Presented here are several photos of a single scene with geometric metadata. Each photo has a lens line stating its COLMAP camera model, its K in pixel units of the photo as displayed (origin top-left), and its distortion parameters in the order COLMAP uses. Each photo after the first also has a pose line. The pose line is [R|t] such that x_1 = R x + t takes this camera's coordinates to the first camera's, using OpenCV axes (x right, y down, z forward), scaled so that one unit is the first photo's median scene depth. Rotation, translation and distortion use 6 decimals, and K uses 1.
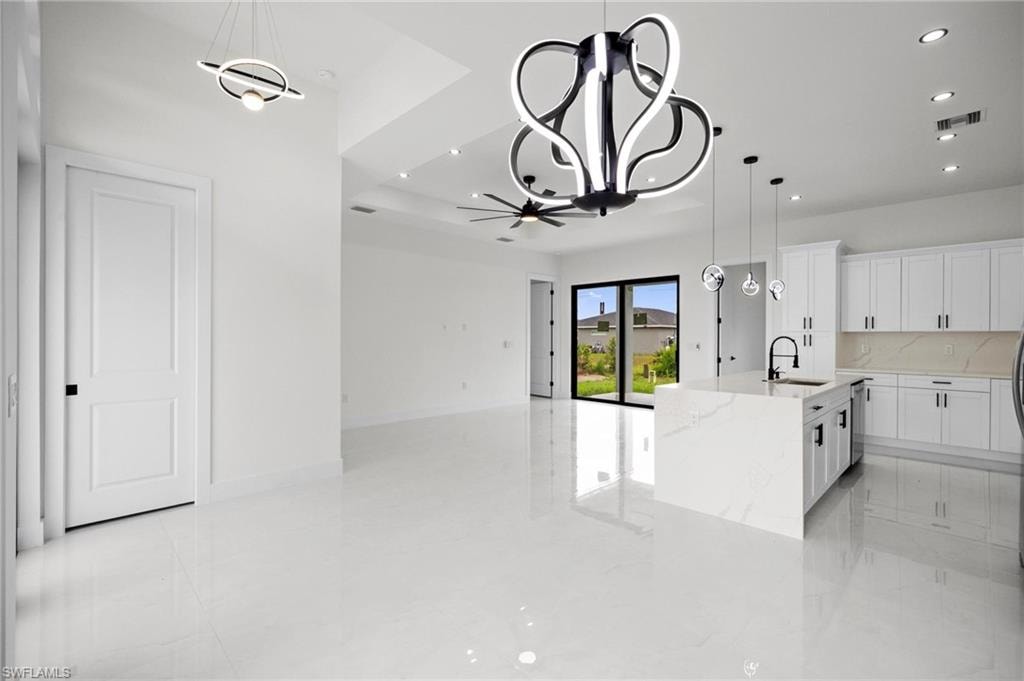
lens RADIAL K [[466.2, 0, 517.4], [0, 466.2, 343.8], [0, 0, 1]] dist [0.012506, -0.000493]
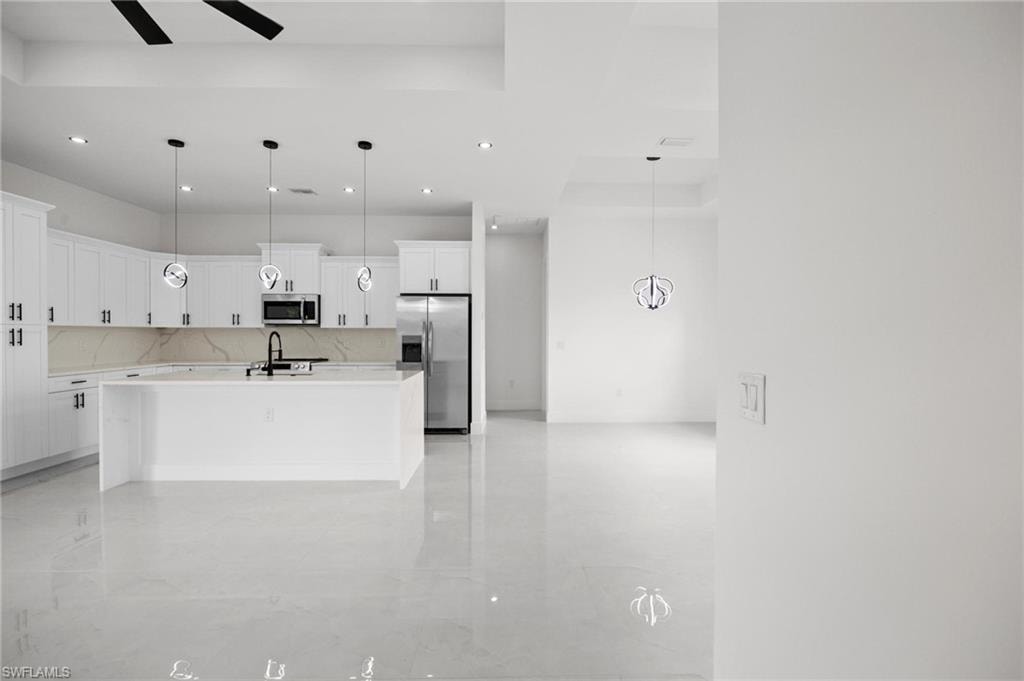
lens RADIAL K [[466.2, 0, 529.8], [0, 466.2, 339.7], [0, 0, 1]] dist [0.012506, -0.000493]
pose [[-0.739335, -0.012980, 0.673212, -0.486260], [0.007895, 0.999578, 0.027943, -0.021102], [-0.673291, 0.025974, -0.738921, 1.250270]]
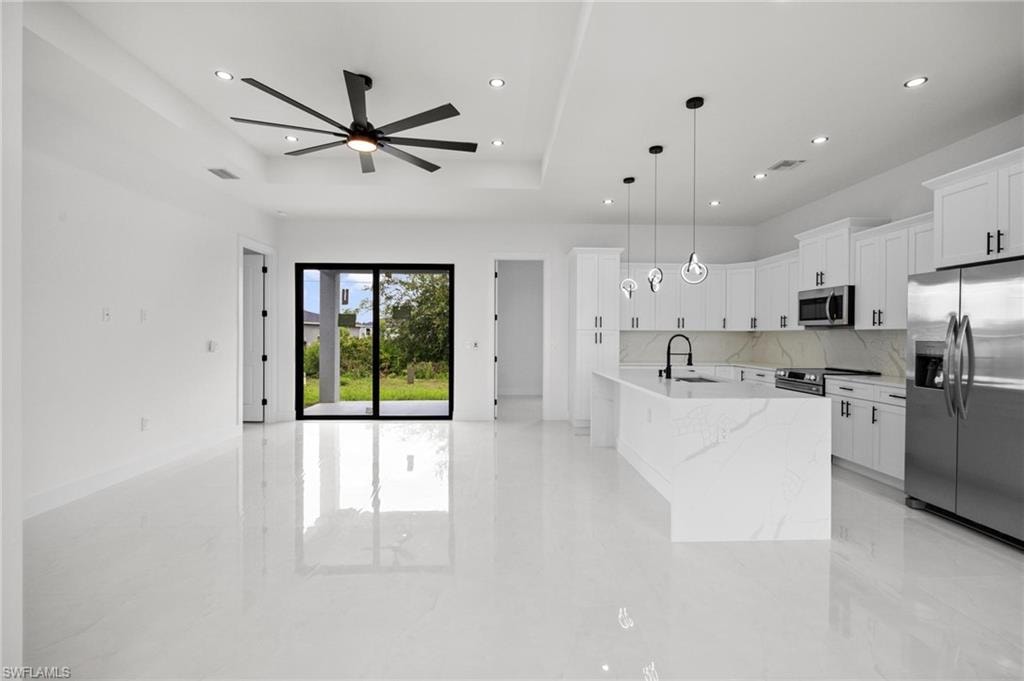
lens RADIAL K [[466.2, 0, 507.1], [0, 466.2, 340.0], [0, 0, 1]] dist [0.012506, -0.000493]
pose [[0.678828, -0.007838, 0.734255, -0.380260], [0.008639, 0.999959, 0.002688, -0.009433], [-0.734246, 0.004519, 0.678868, 0.533594]]
